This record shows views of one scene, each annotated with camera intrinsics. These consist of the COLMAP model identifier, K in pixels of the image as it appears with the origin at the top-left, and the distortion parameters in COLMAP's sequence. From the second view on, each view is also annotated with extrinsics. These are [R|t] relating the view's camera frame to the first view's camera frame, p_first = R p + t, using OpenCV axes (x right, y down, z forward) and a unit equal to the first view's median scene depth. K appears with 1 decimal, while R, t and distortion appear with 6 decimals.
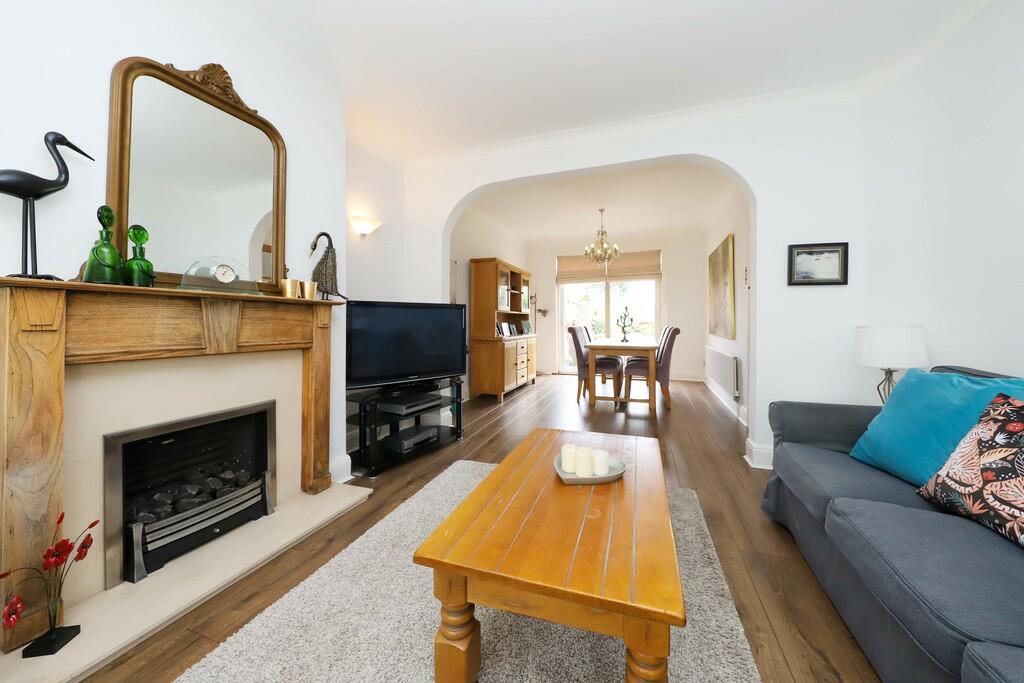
lens RADIAL K [[364.2, 0, 512.7], [0, 364.2, 318.8], [0, 0, 1]] dist [0.000001, -0.000011]
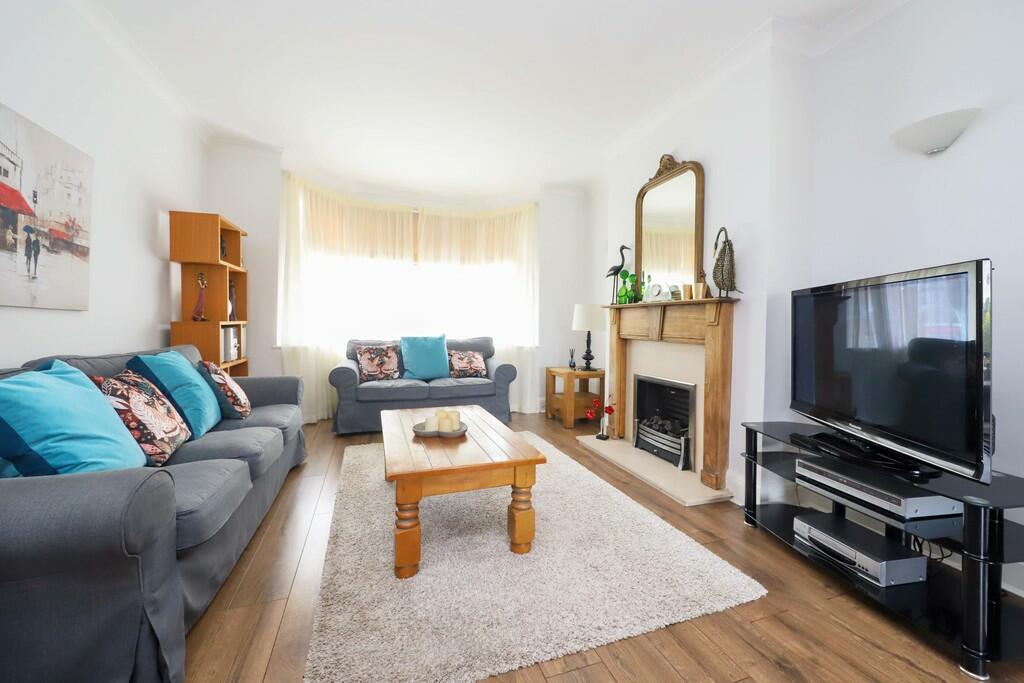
lens RADIAL K [[411.1, 0, 512.2], [0, 411.1, 324.8], [0, 0, 1]] dist [-0.000050, -0.000001]
pose [[-0.785053, -0.005935, -0.619400, 0.694979], [-0.003829, 0.999981, -0.004728, 0.034073], [0.619417, -0.001340, -0.785061, 1.754271]]
